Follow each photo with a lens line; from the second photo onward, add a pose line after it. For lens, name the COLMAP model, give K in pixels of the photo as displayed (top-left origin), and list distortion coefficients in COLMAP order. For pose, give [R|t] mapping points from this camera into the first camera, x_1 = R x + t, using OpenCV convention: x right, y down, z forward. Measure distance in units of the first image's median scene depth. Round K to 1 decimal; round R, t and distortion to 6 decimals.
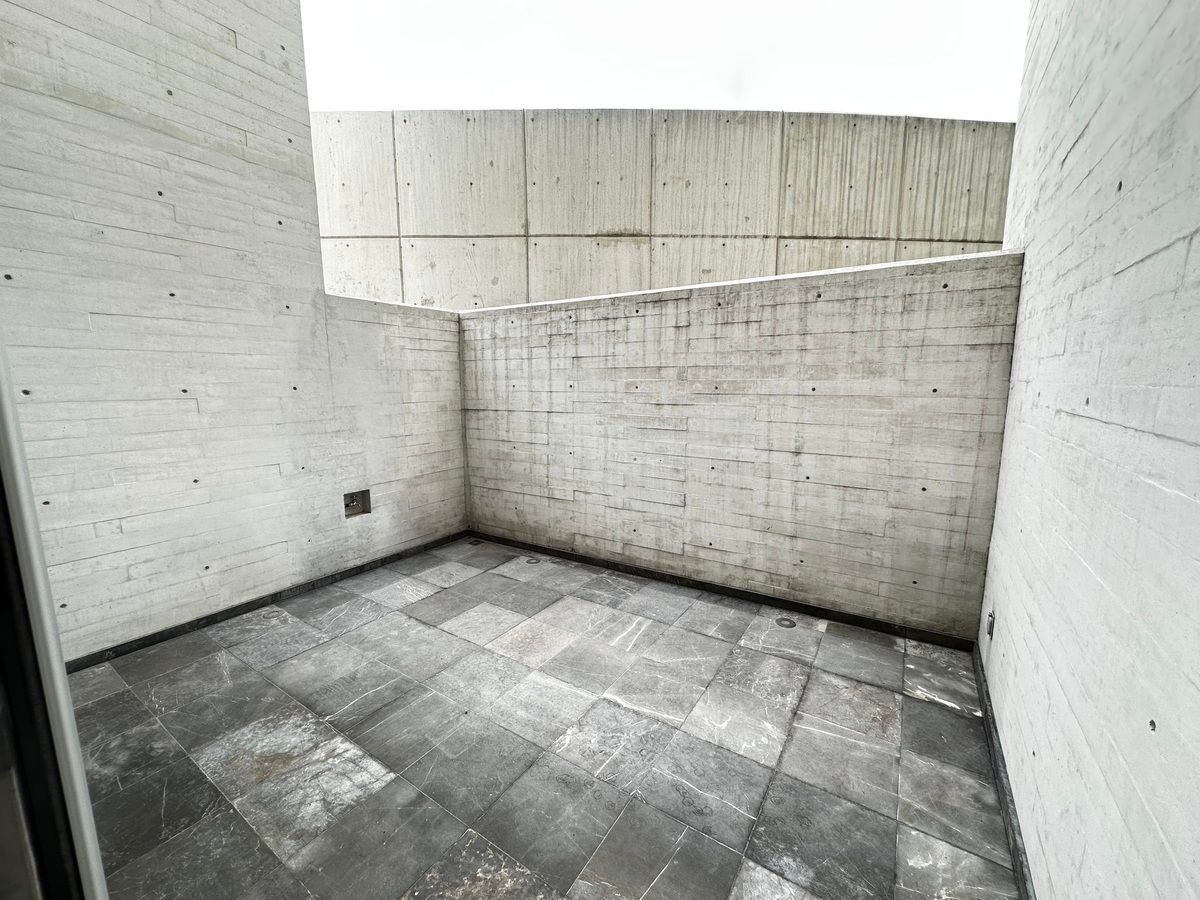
lens RADIAL K [[478.0, 0, 596.6], [0, 478.0, 449.2], [0, 0, 1]] dist [-0.002812, 0.000979]
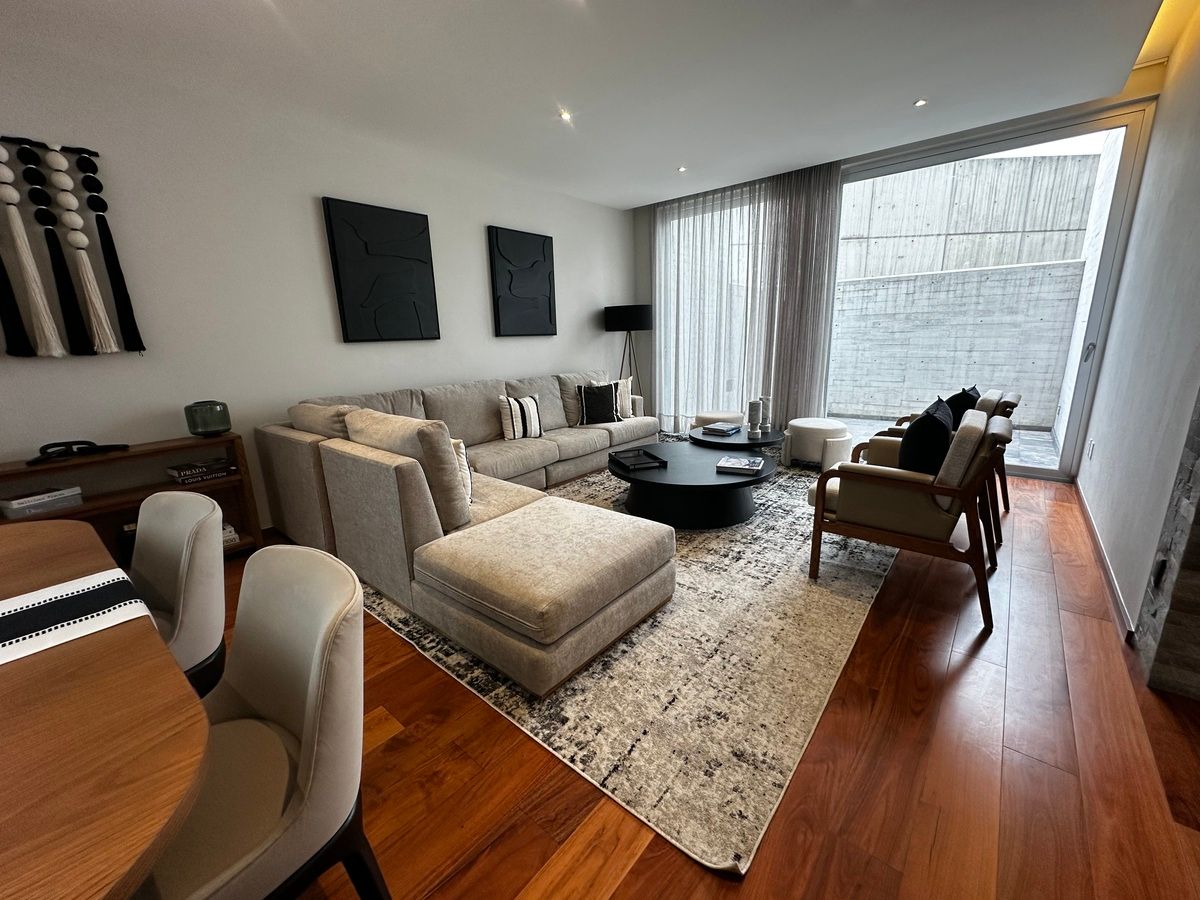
lens RADIAL K [[478.0, 0, 599.2], [0, 478.0, 448.5], [0, 0, 1]] dist [-0.002812, 0.000979]
pose [[0.992609, 0.002071, -0.121342, -0.921534], [0.008823, 0.995977, 0.089174, 0.222030], [0.121038, -0.089586, 0.988597, -1.296984]]
